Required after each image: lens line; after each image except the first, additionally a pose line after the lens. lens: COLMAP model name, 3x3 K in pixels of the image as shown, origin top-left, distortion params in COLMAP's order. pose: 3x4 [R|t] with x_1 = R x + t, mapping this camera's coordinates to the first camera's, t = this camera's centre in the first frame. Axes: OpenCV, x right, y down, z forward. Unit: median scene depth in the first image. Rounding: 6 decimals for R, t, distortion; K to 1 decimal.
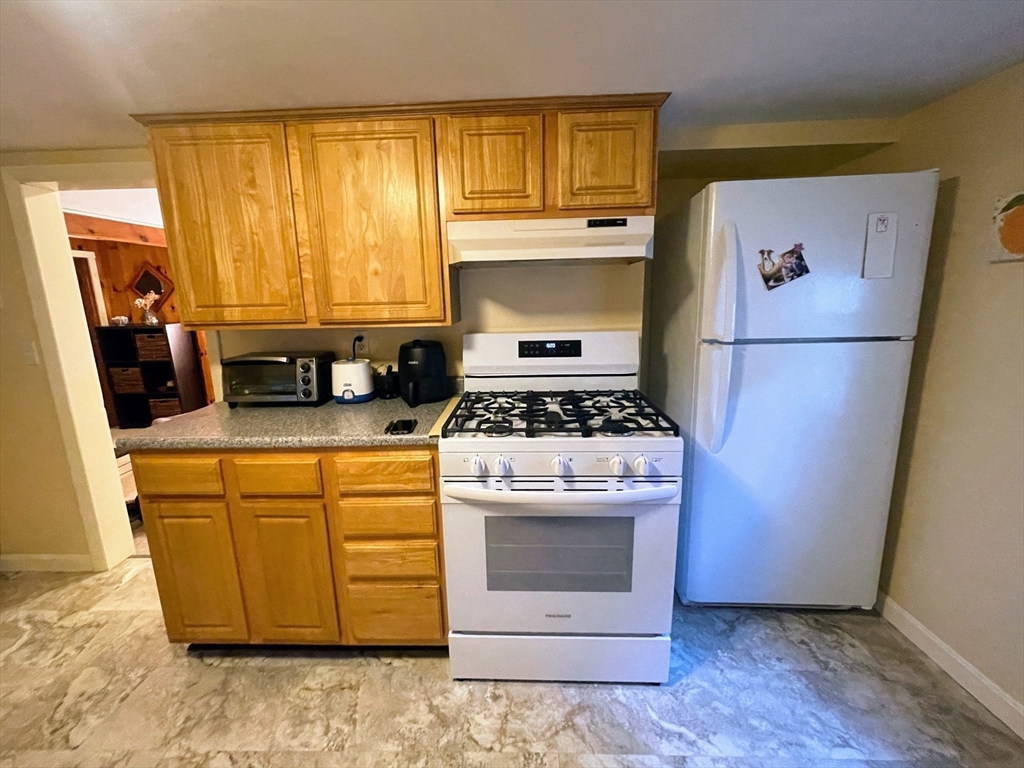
lens RADIAL K [[428.4, 0, 505.9], [0, 428.4, 383.7], [0, 0, 1]] dist [-0.002833, 0.000952]
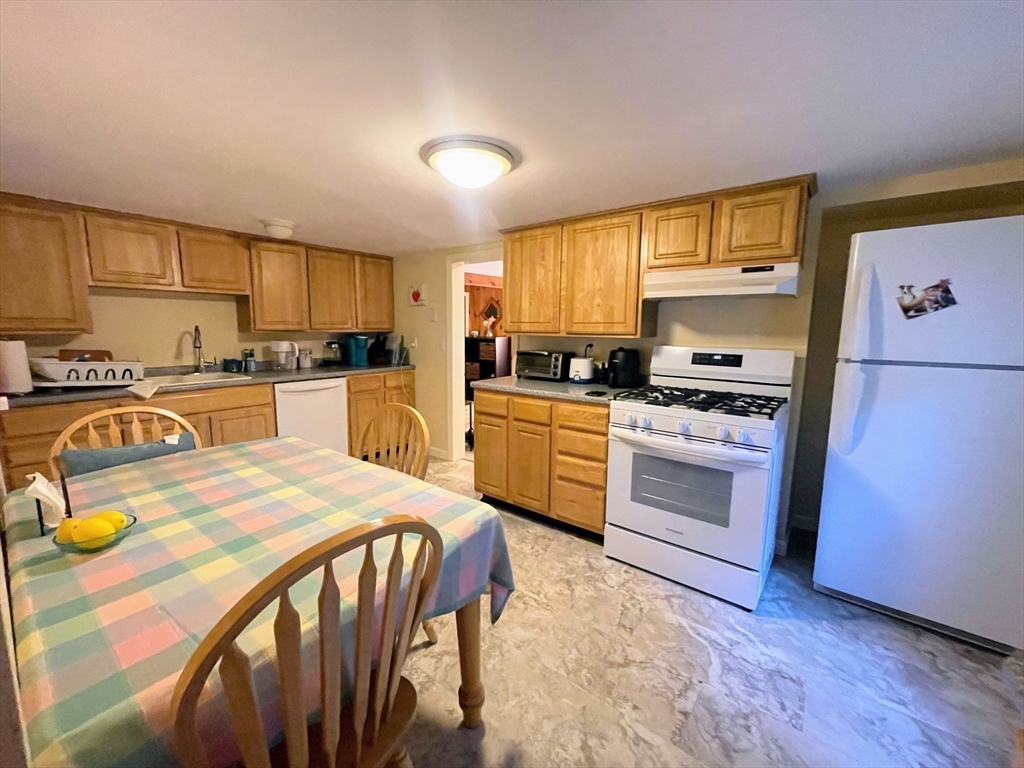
lens RADIAL K [[412.6, 0, 508.5], [0, 412.6, 381.7], [0, 0, 1]] dist [0.000856, 0.000023]
pose [[0.802032, 0.107818, -0.587470, 0.418704], [-0.145988, 0.989127, -0.017773, 0.127102], [0.579166, 0.100018, 0.809051, -0.515560]]
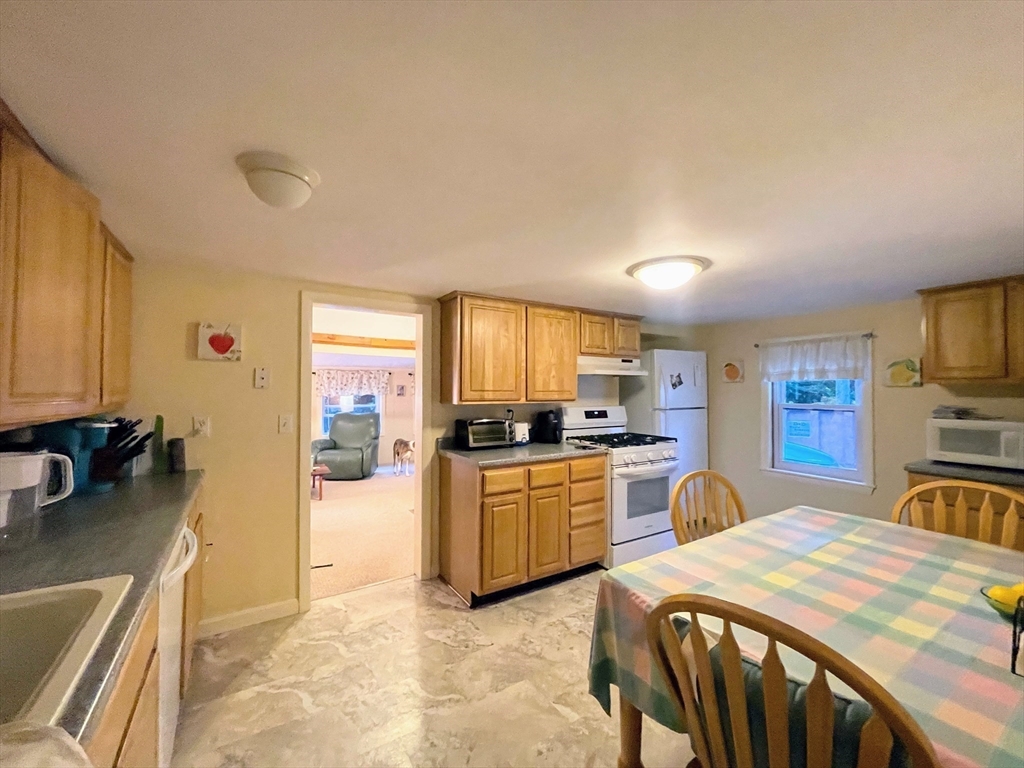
lens RADIAL K [[412.6, 0, 505.7], [0, 412.6, 380.8], [0, 0, 1]] dist [0.000856, 0.000023]
pose [[0.832000, 0.036448, 0.553578, -1.655961], [0.089610, 0.975907, -0.198935, 0.142127], [-0.547491, 0.215120, 0.808688, -0.503235]]
